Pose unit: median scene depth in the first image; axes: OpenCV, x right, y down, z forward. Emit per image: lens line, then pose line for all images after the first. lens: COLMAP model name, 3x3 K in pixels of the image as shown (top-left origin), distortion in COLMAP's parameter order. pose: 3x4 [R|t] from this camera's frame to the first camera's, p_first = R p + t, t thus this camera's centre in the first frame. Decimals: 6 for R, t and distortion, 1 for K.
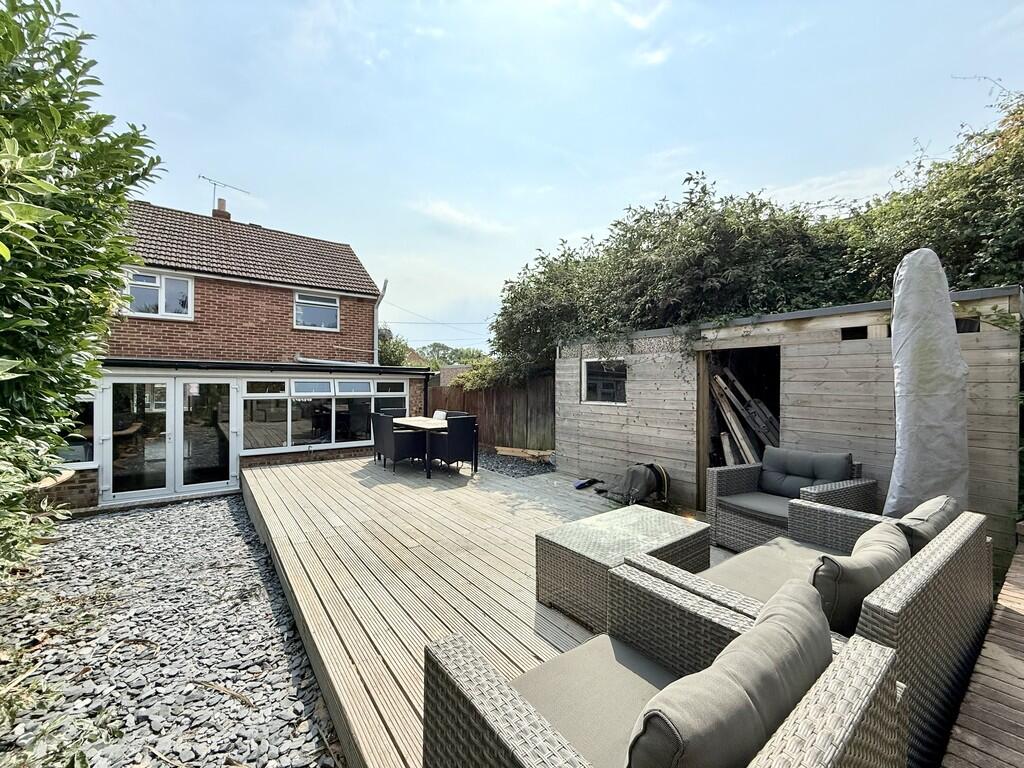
lens RADIAL K [[408.3, 0, 509.1], [0, 408.3, 383.1], [0, 0, 1]] dist [-0.003228, -0.000005]
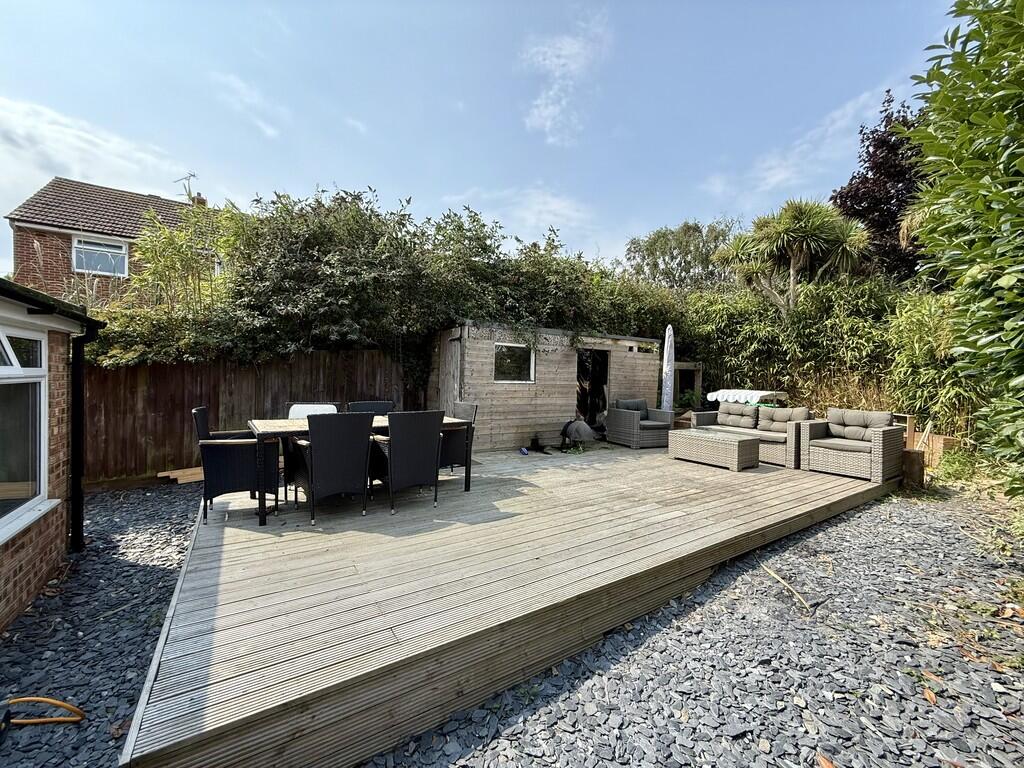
lens RADIAL K [[408.3, 0, 509.3], [0, 408.3, 382.7], [0, 0, 1]] dist [-0.003228, -0.000005]
pose [[0.064435, -0.016261, 0.997789, -1.143506], [-0.024379, 0.999543, 0.017864, 0.036080], [-0.997624, -0.025476, 0.064009, 1.118986]]
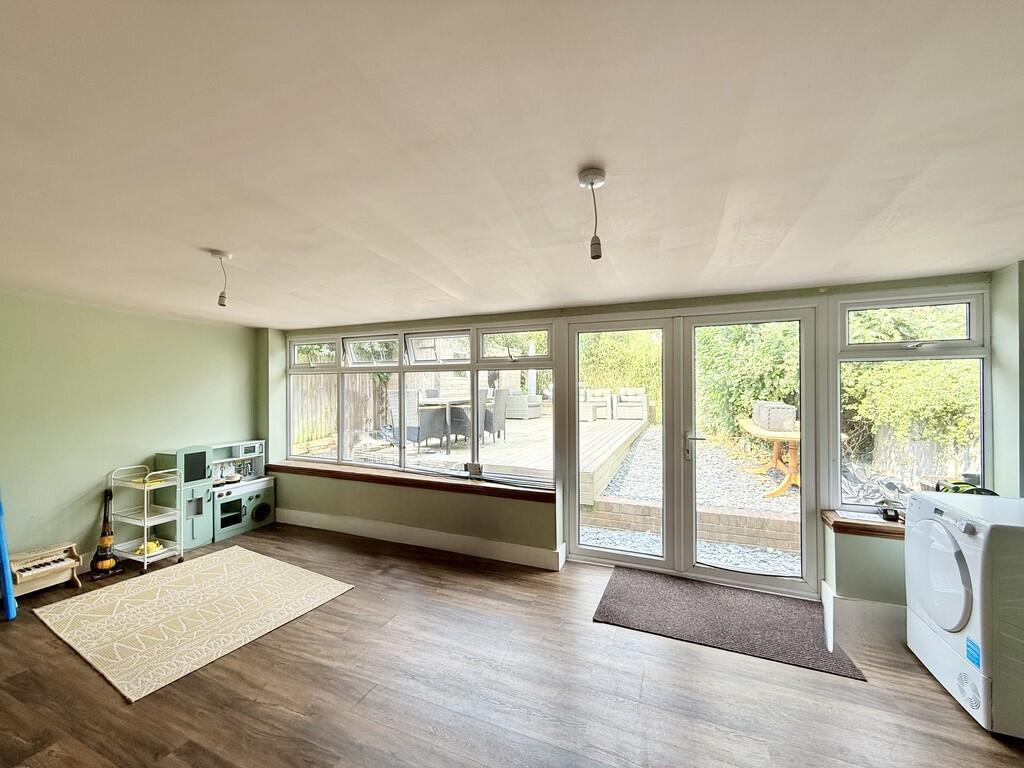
lens RADIAL K [[408.3, 0, 514.4], [0, 408.3, 384.5], [0, 0, 1]] dist [-0.003228, -0.000005]
pose [[-0.482980, 0.005459, 0.875615, -1.741410], [0.006825, 0.999974, -0.002470, 0.108130], [-0.875605, 0.004783, -0.483004, 2.095396]]
